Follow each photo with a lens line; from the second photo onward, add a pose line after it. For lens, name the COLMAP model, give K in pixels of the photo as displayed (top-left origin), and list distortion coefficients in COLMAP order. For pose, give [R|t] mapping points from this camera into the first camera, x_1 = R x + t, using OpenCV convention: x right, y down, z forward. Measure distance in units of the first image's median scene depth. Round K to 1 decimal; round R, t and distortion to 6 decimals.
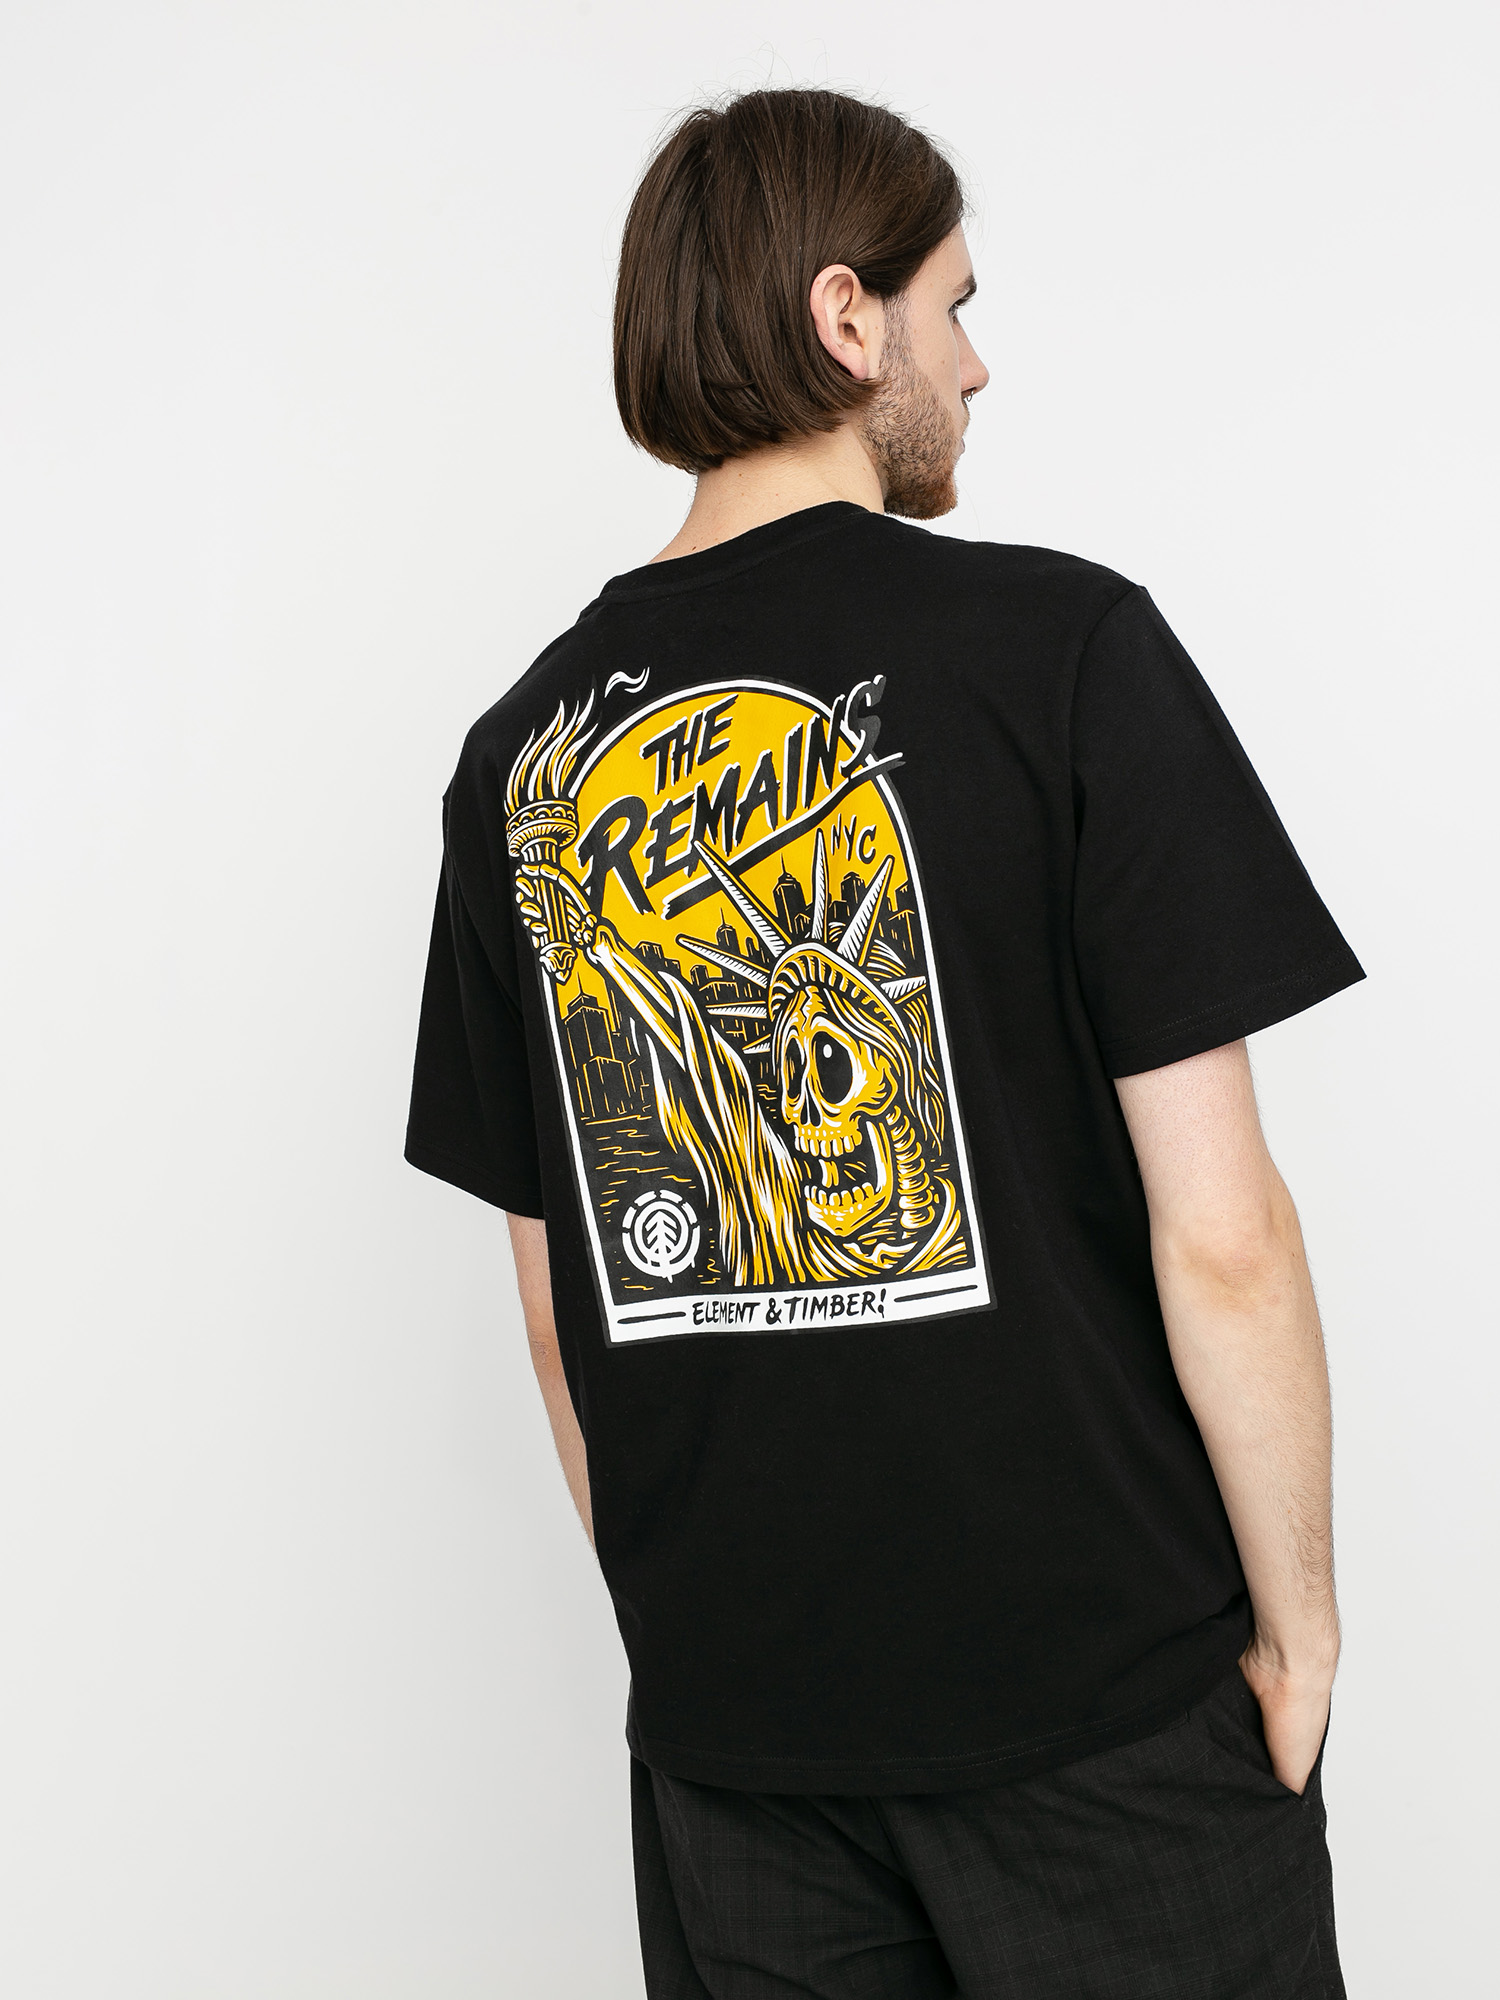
lens RADIAL K [[1963.6, 0, 750.0], [0, 1963.6, 1000.0], [0, 0, 1]] dist [0.080405, -0.386935]
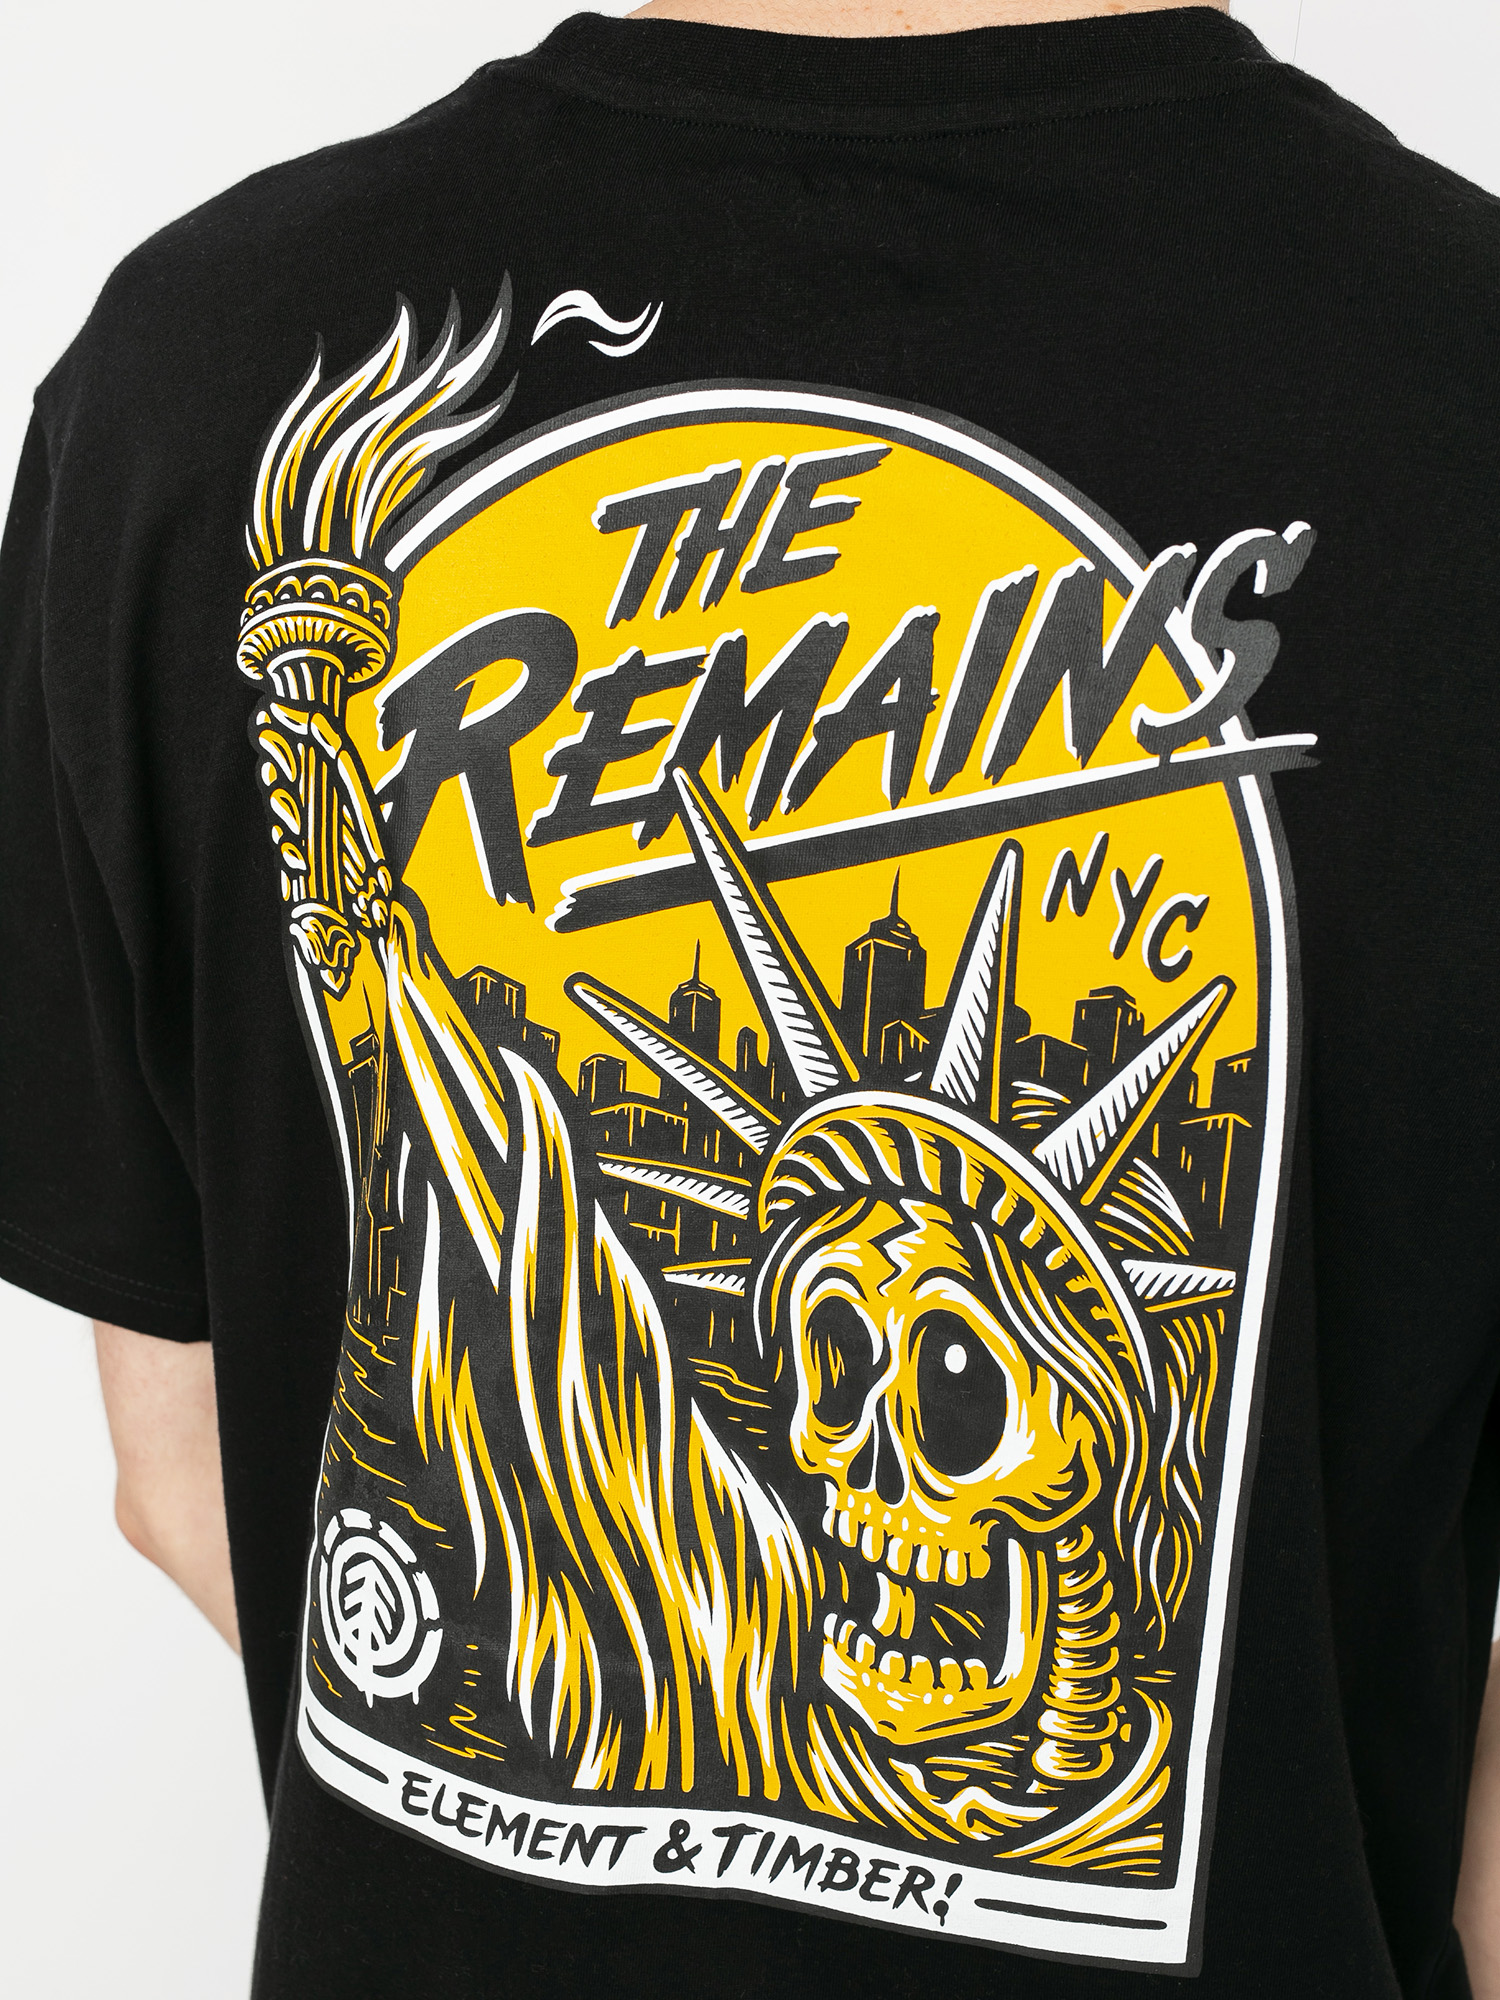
lens RADIAL K [[1963.6, 0, 750.0], [0, 1963.6, 1000.0], [0, 0, 1]] dist [0.080405, -0.386935]
pose [[0.885276, 0.312480, -0.344446, 0.136980], [-0.323034, 0.945975, 0.027942, -0.050630], [0.334569, 0.086532, 0.938390, 0.614118]]
